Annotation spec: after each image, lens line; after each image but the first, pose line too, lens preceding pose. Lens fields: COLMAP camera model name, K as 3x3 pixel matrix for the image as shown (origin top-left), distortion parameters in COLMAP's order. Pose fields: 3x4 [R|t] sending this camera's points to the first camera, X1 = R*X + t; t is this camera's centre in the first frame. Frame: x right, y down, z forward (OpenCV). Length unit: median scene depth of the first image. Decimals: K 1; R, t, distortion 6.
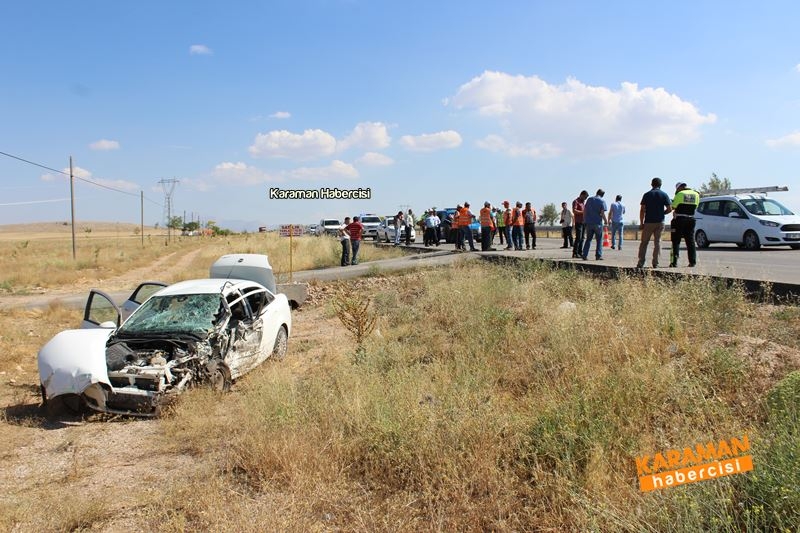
lens RADIAL K [[677.8, 0, 390.3], [0, 677.8, 272.0], [0, 0, 1]] dist [-0.166252, 0.155282]
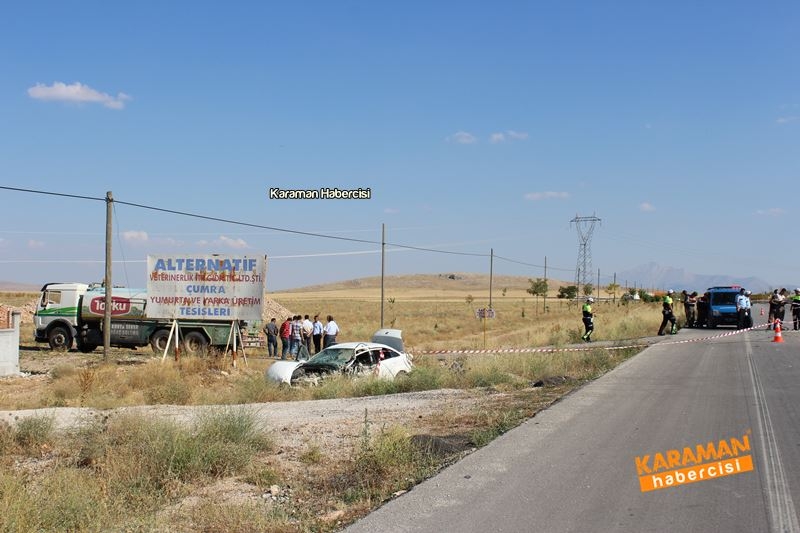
lens RADIAL K [[1100.8, 0, 393.0], [0, 1100.8, 281.7], [0, 0, 1]] dist [-0.040481, 0.040369]
pose [[0.869524, 0.015770, -0.493639, 1.394304], [-0.050879, 0.997033, -0.057770, 0.016342], [0.491264, 0.075348, 0.867746, -1.705091]]
